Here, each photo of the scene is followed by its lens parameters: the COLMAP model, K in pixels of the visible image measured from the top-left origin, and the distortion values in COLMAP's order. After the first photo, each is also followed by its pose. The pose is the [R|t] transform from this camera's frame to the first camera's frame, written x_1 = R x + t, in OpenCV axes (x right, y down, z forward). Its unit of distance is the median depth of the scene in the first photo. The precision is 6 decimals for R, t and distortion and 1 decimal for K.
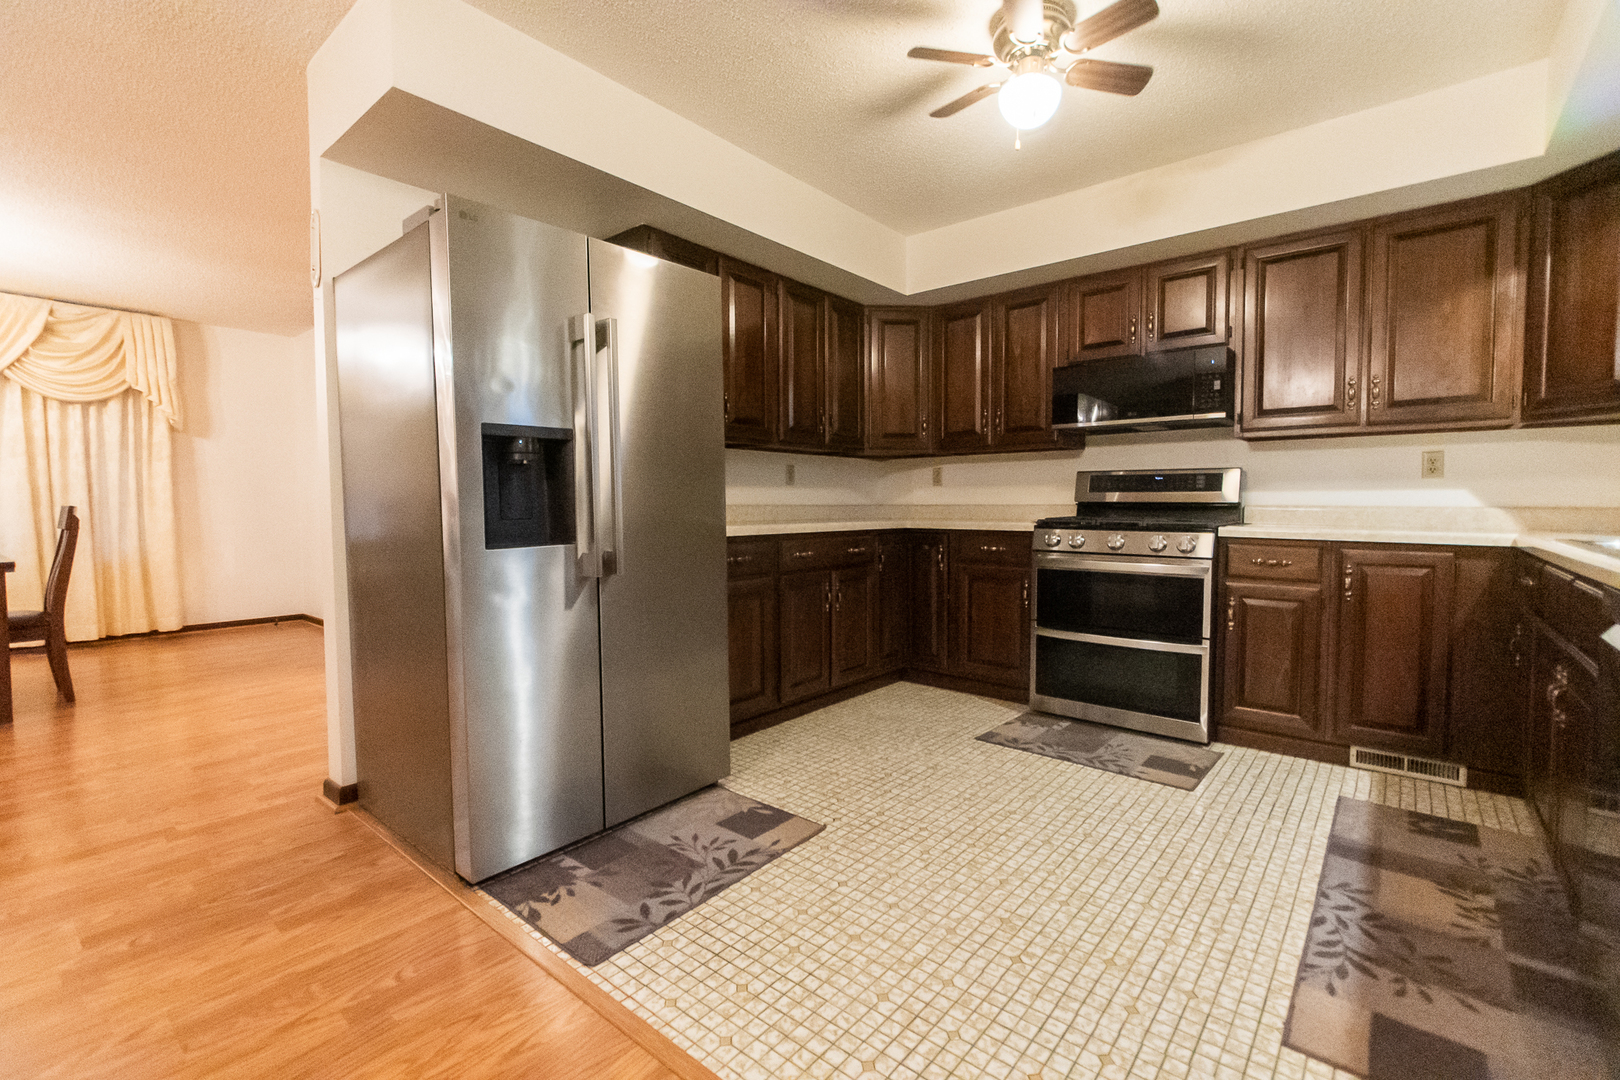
lens RADIAL K [[717.0, 0, 842.6], [0, 717.0, 535.4], [0, 0, 1]] dist [-0.004329, 0.001832]
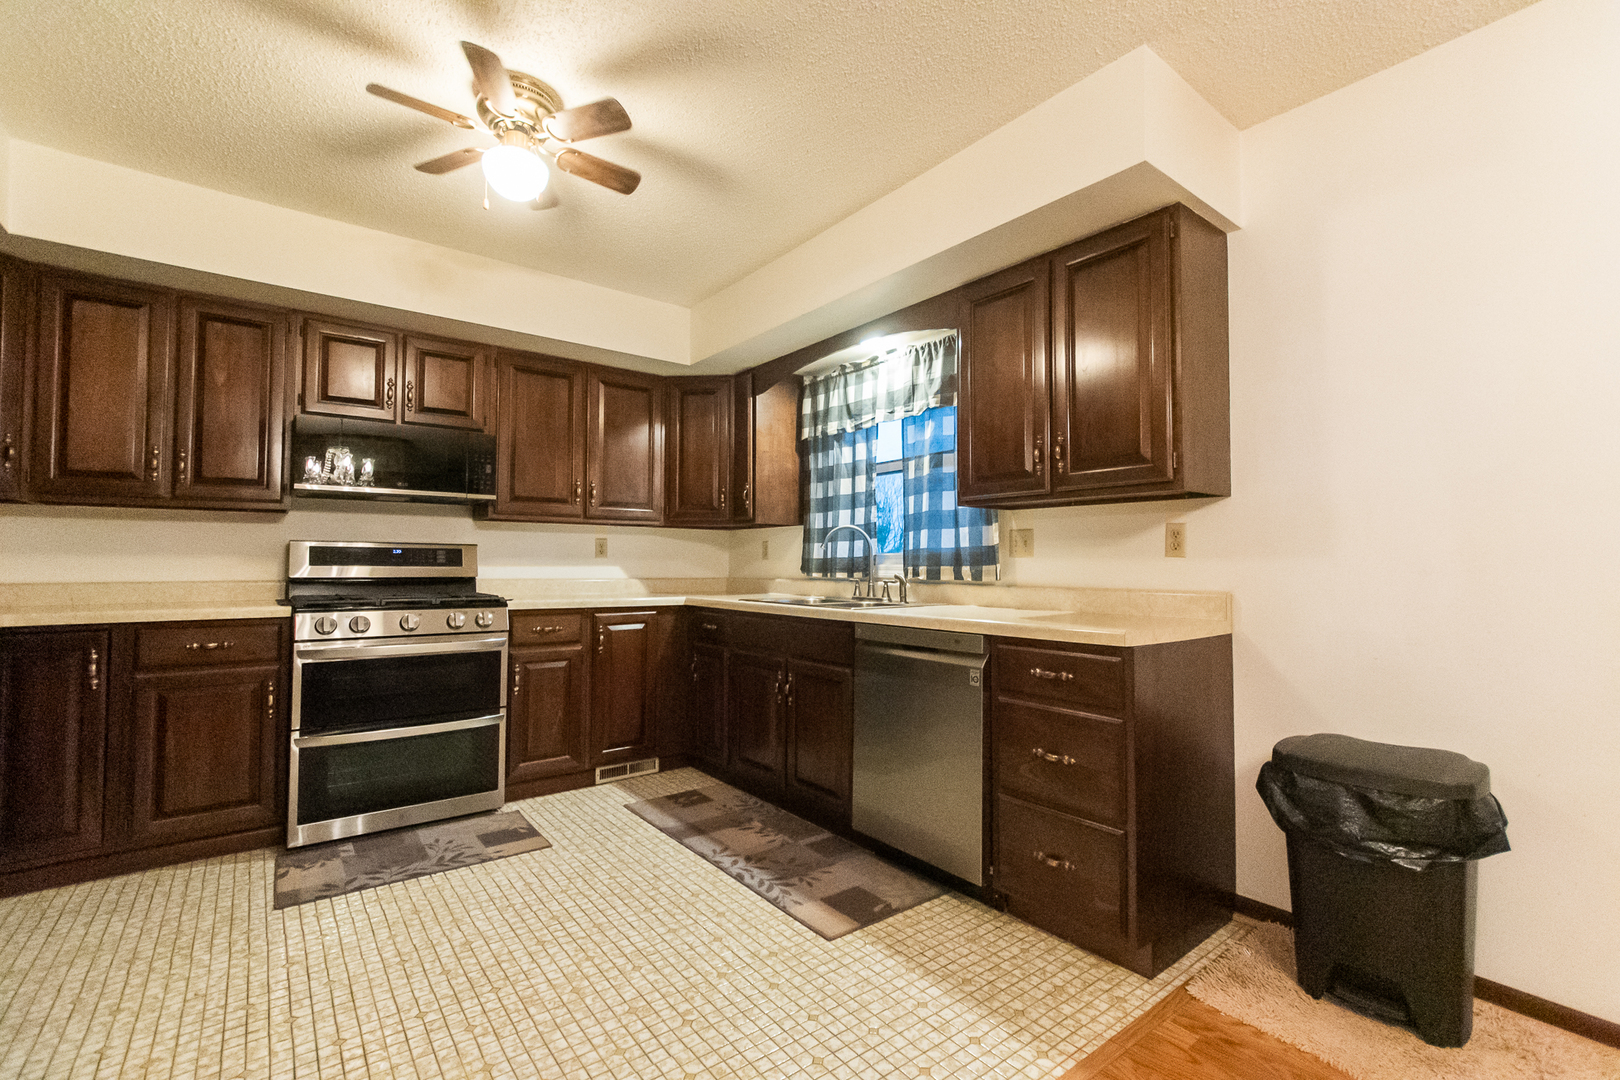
lens RADIAL K [[717.0, 0, 797.5], [0, 717.0, 556.6], [0, 0, 1]] dist [-0.004329, 0.001832]
pose [[0.233028, 0.013890, 0.972371, -0.448016], [0.045263, 0.998659, -0.025113, -0.033347], [-0.971416, 0.049865, 0.232086, 0.339917]]
